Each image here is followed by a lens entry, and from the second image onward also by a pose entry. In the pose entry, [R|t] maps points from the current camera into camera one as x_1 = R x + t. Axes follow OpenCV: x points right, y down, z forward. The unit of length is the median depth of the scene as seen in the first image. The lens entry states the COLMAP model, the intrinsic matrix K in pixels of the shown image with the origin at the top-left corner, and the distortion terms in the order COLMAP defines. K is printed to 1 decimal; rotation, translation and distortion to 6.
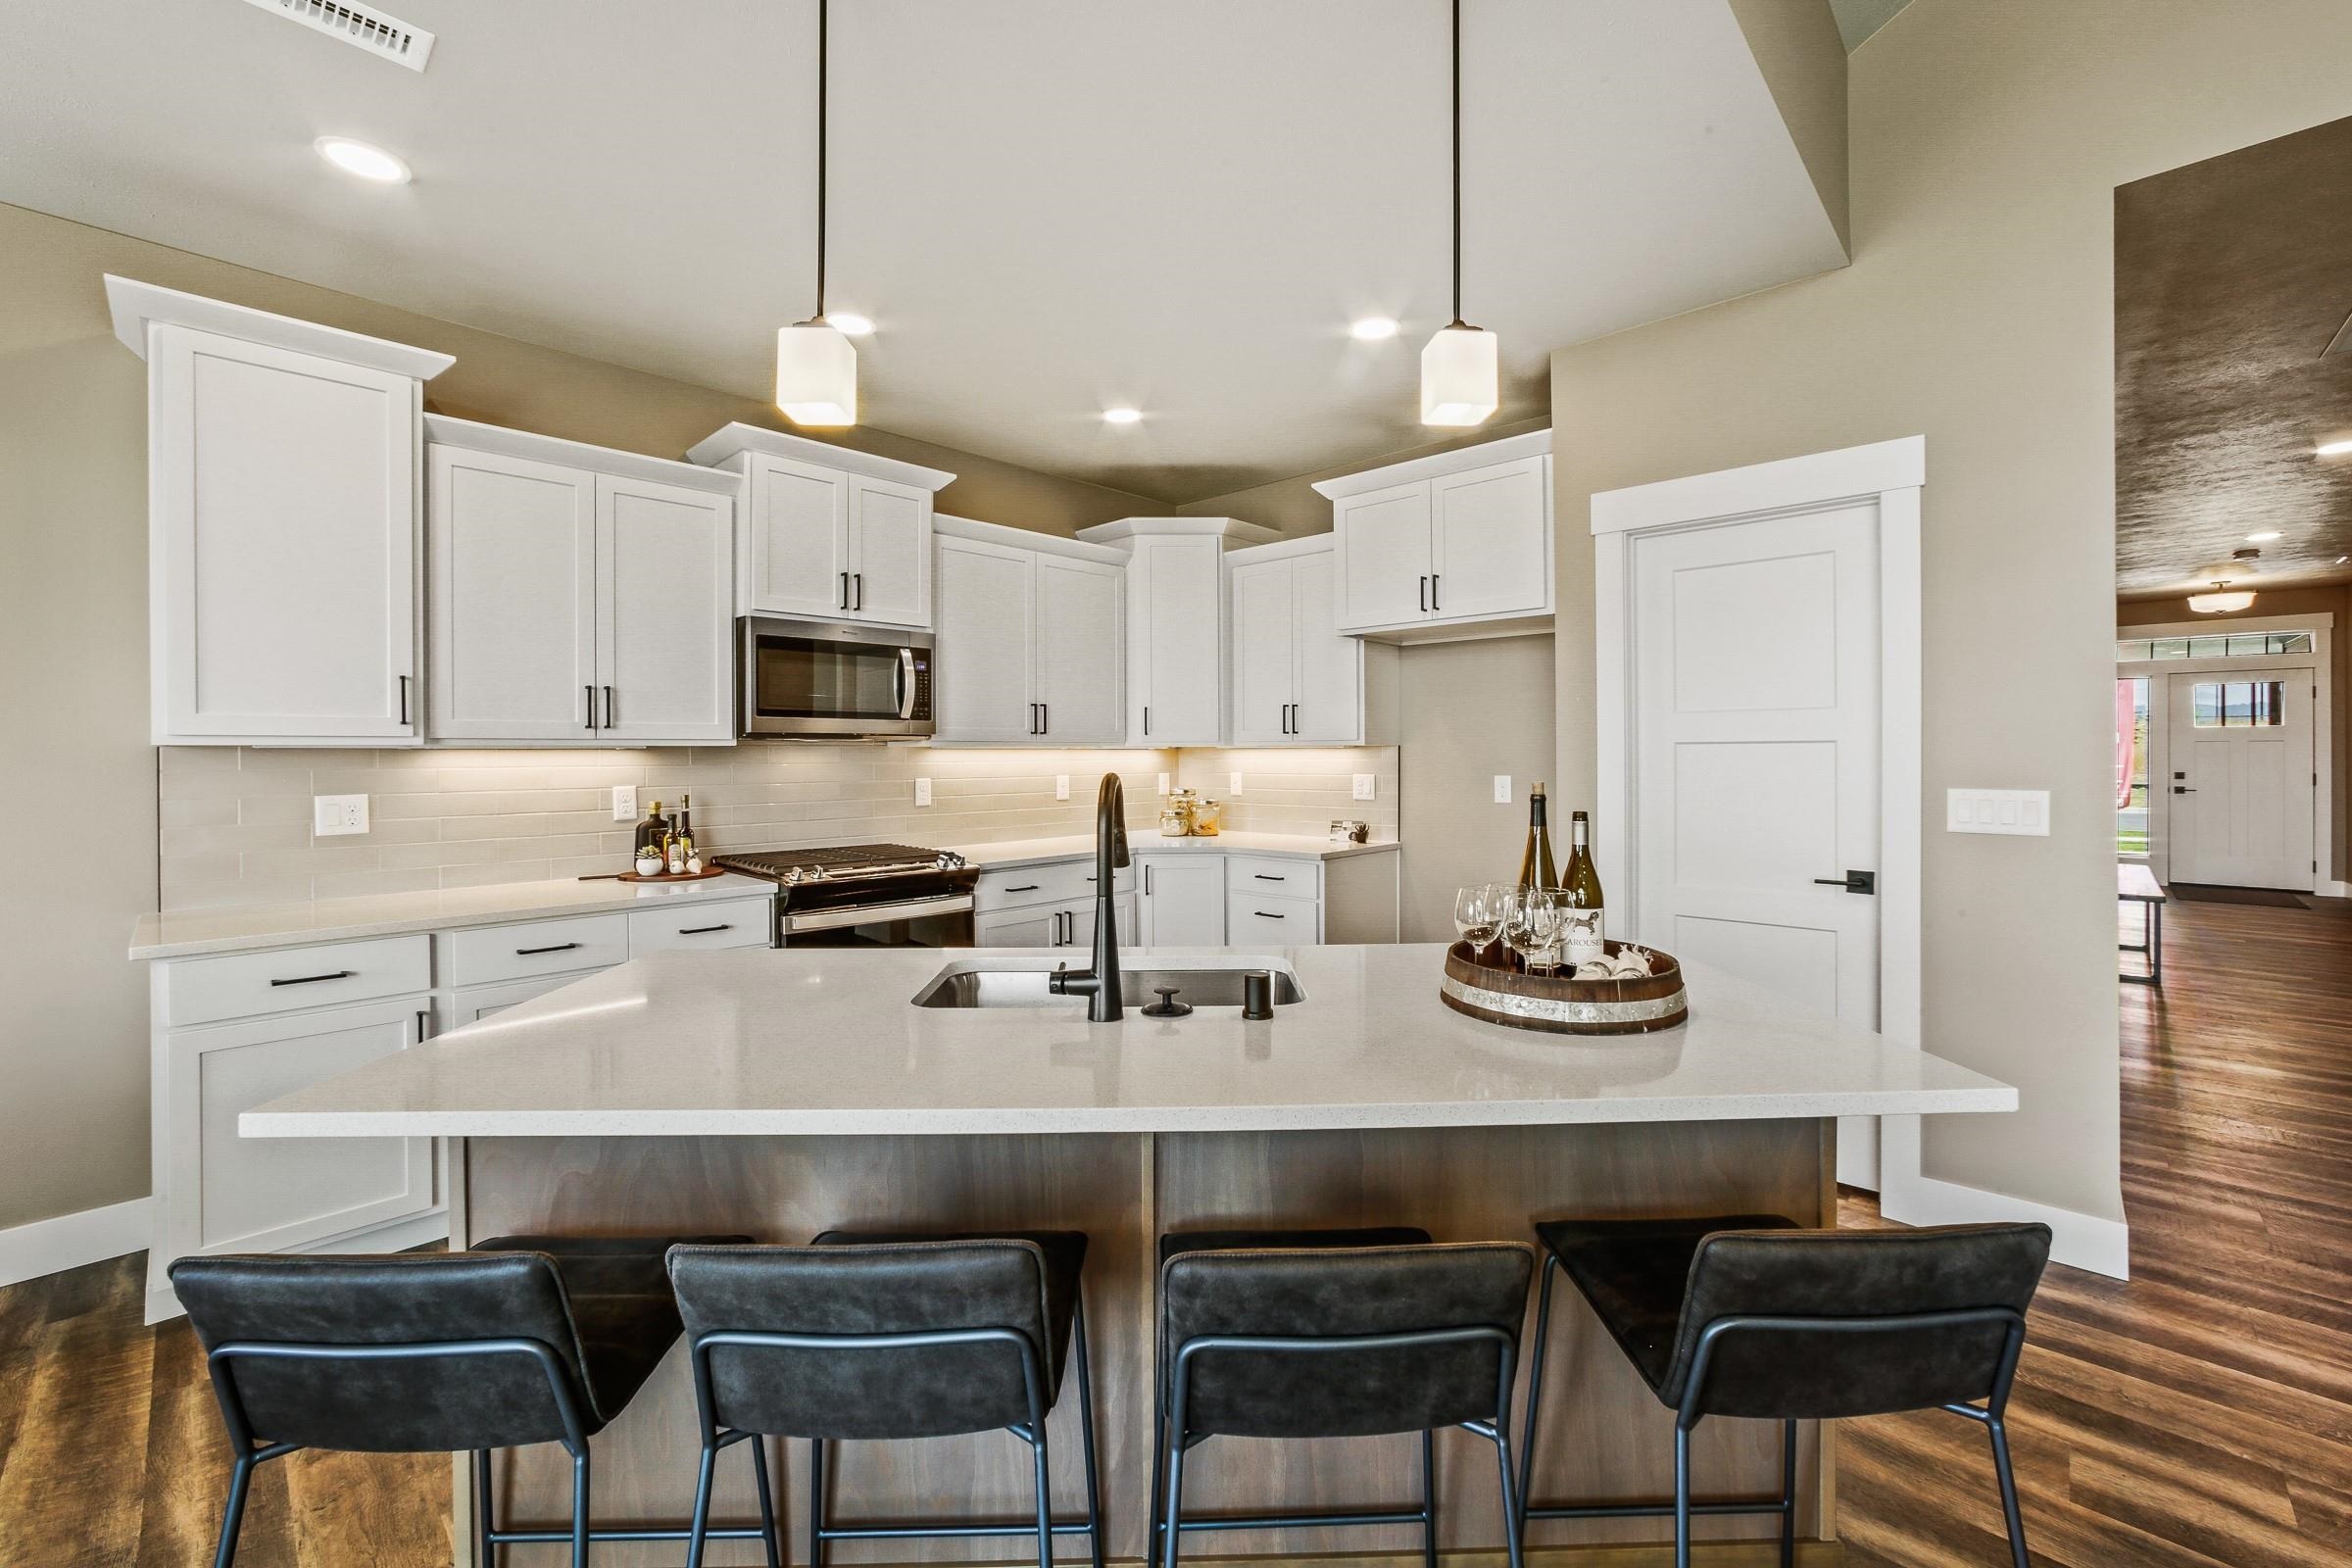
lens RADIAL K [[942.1, 0, 1176.0], [0, 942.1, 784.0], [0, 0, 1]] dist [0.001782, 0.000371]
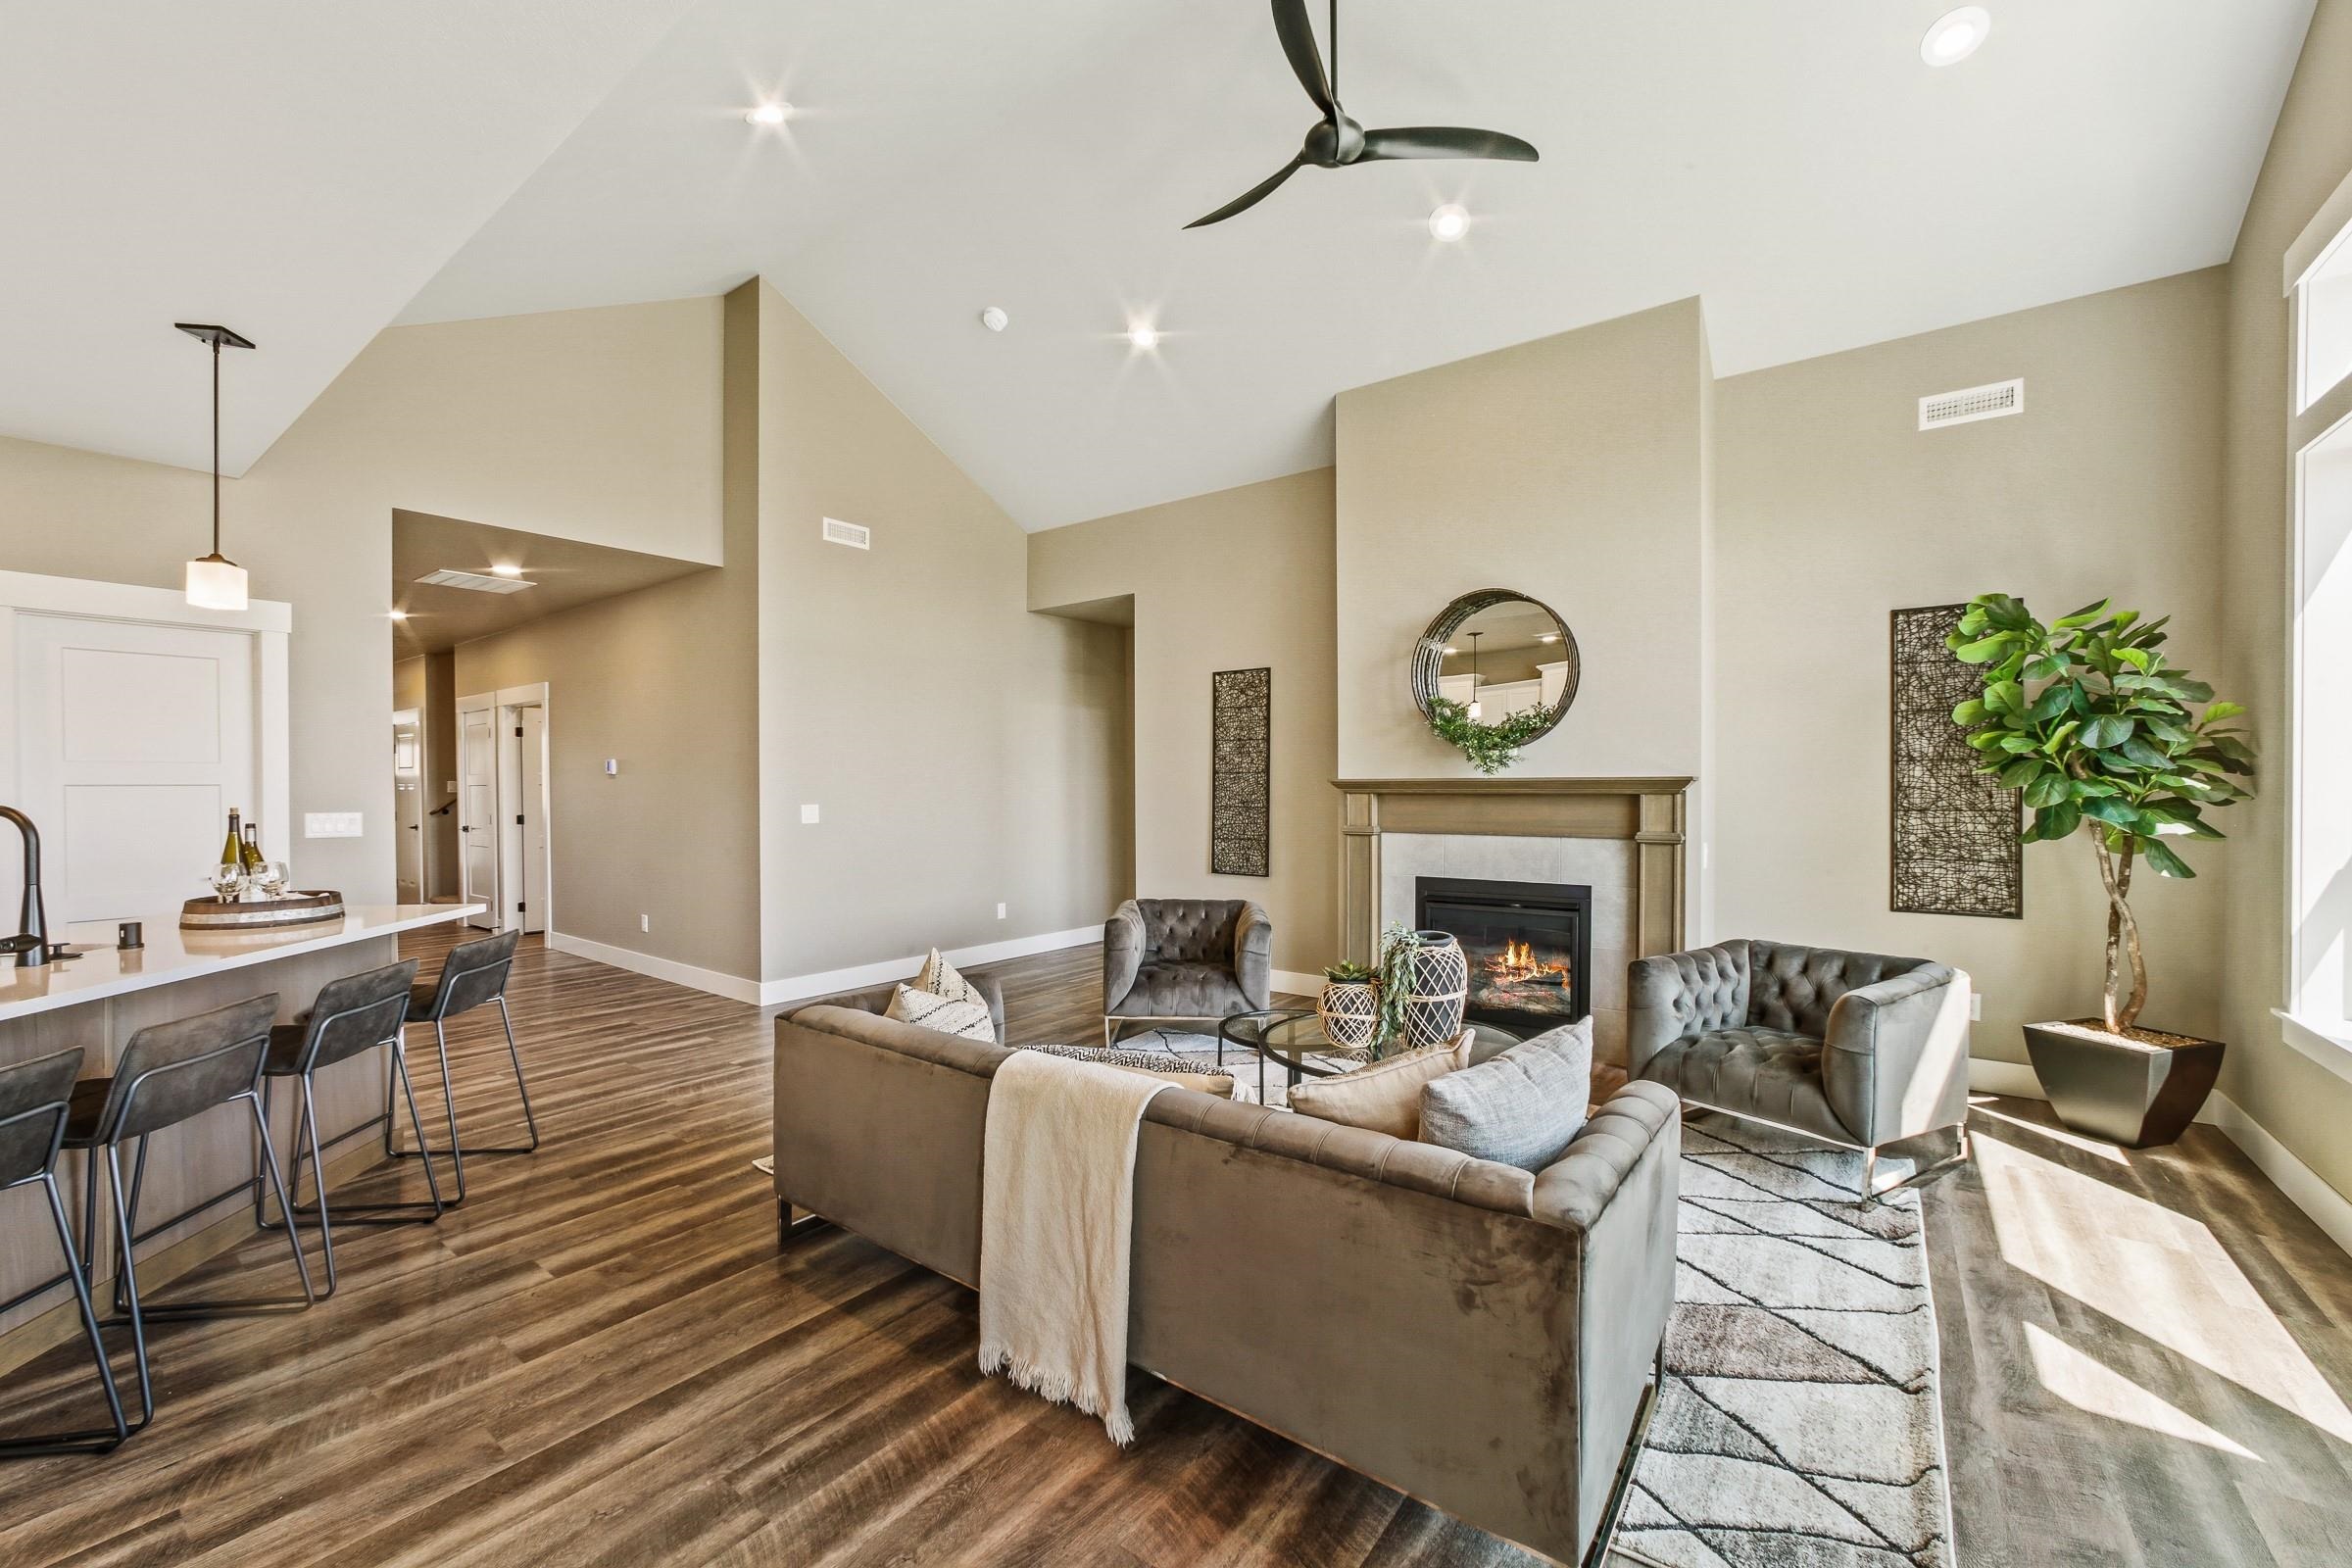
lens RADIAL K [[942.1, 0, 1176.0], [0, 942.1, 784.0], [0, 0, 1]] dist [0.001782, 0.000371]
pose [[-0.120346, 0.013860, 0.992635, -0.885784], [0.030596, 0.999479, -0.010246, 0.014401], [-0.992260, 0.029137, -0.120708, -0.310447]]
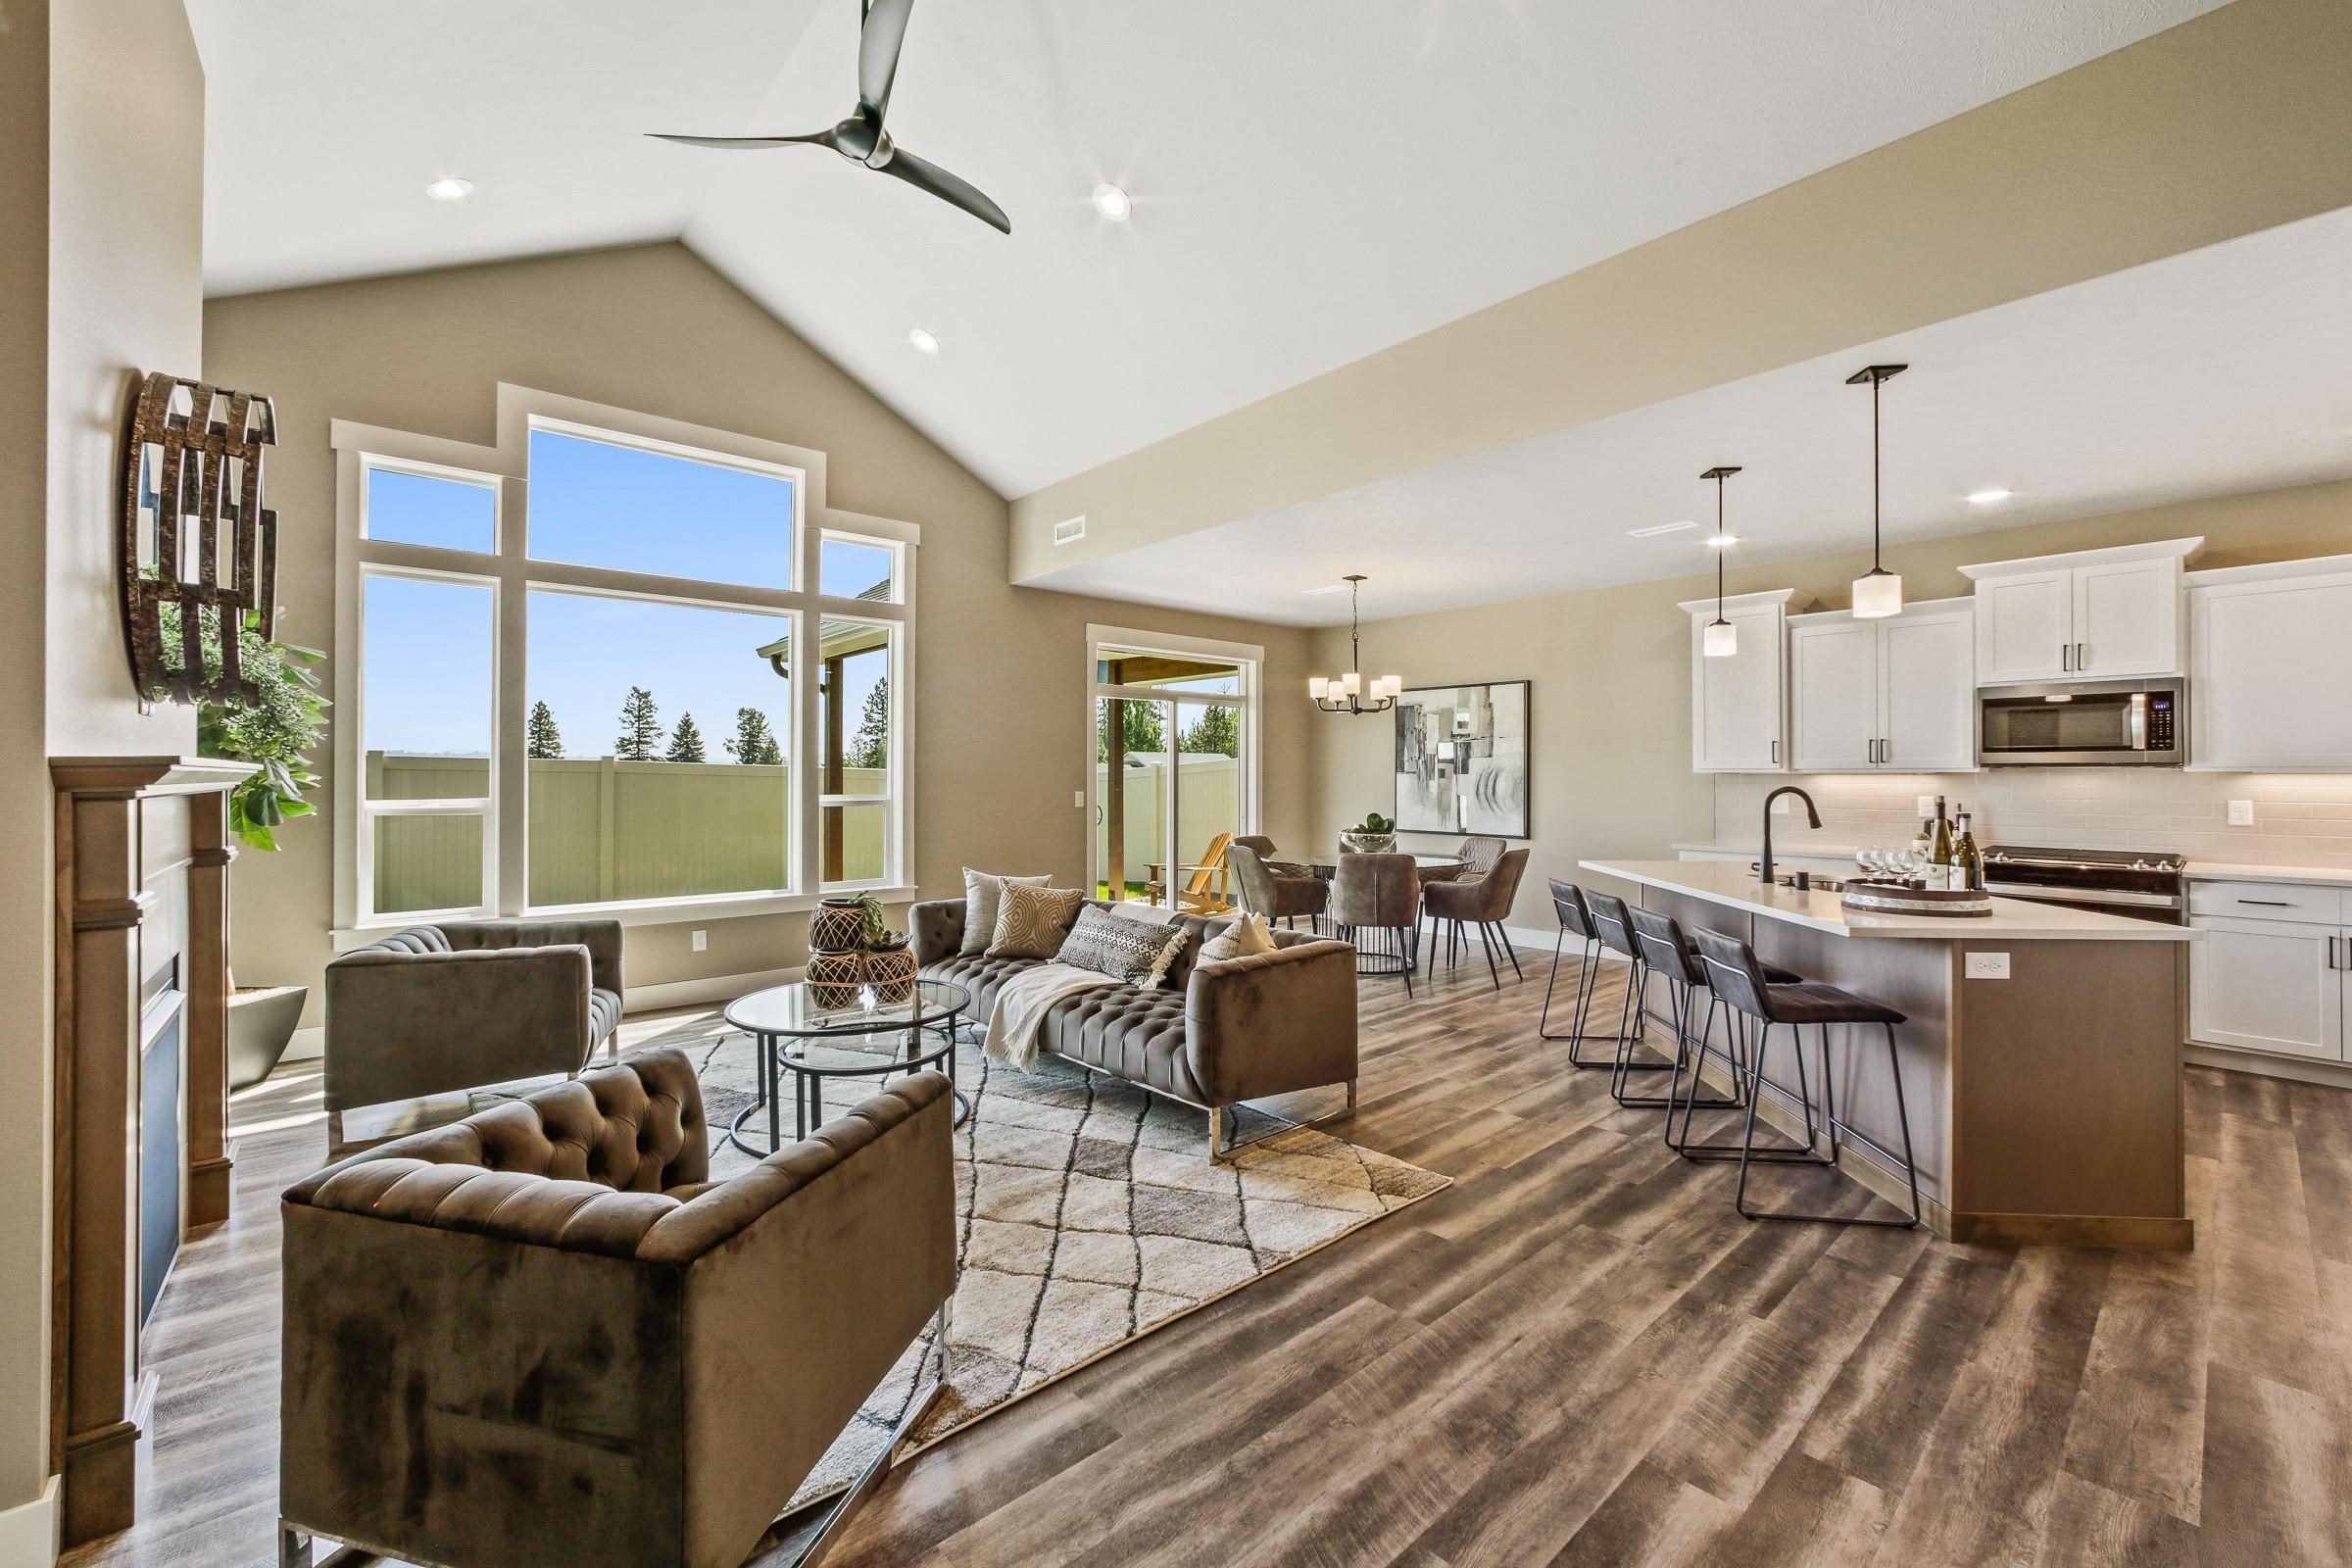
lens RADIAL K [[942.1, 0, 1176.0], [0, 942.1, 784.0], [0, 0, 1]] dist [0.001782, 0.000371]
pose [[-0.090356, 0.013475, -0.995818, 1.196837], [-0.032494, 0.999336, 0.016471, -0.003271], [0.995379, 0.033846, -0.089858, -0.169685]]
